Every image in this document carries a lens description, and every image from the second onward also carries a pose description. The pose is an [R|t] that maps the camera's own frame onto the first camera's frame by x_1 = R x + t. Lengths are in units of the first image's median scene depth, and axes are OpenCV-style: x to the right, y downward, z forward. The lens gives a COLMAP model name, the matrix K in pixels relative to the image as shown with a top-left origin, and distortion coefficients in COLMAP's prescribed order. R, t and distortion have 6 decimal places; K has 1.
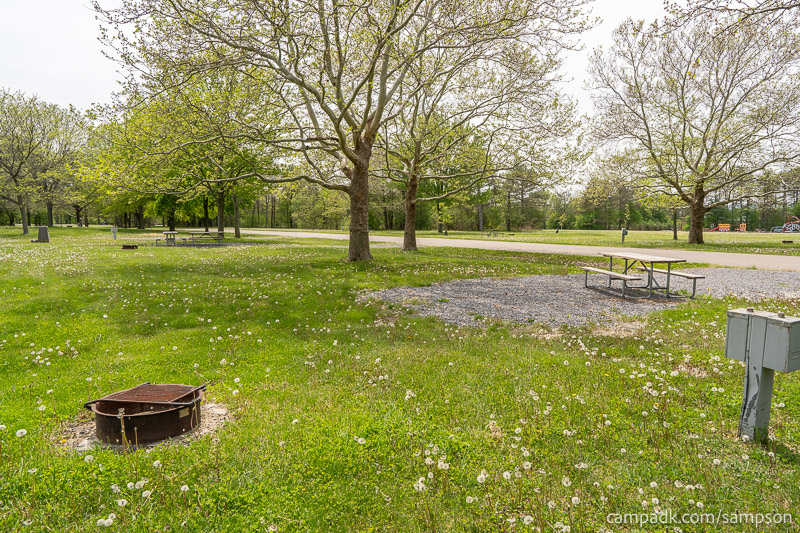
lens RADIAL K [[533.1, 0, 400.0], [0, 533.1, 266.6], [0, 0, 1]] dist [-0.007966, 0.001763]
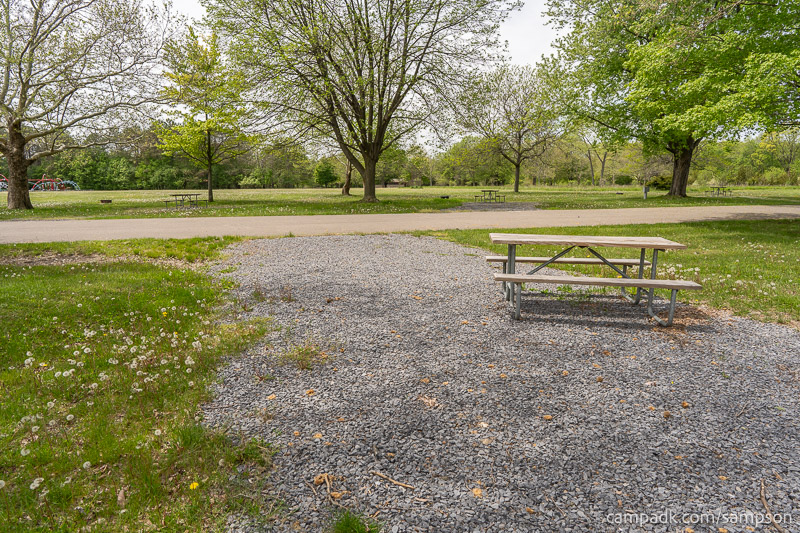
lens RADIAL K [[533.1, 0, 400.1], [0, 533.1, 266.0], [0, 0, 1]] dist [-0.007966, 0.001763]
pose [[0.228235, -0.161325, 0.960148, -0.038948], [0.085381, 0.985694, 0.145321, -0.028088], [-0.969855, 0.048811, 0.238743, 0.330677]]
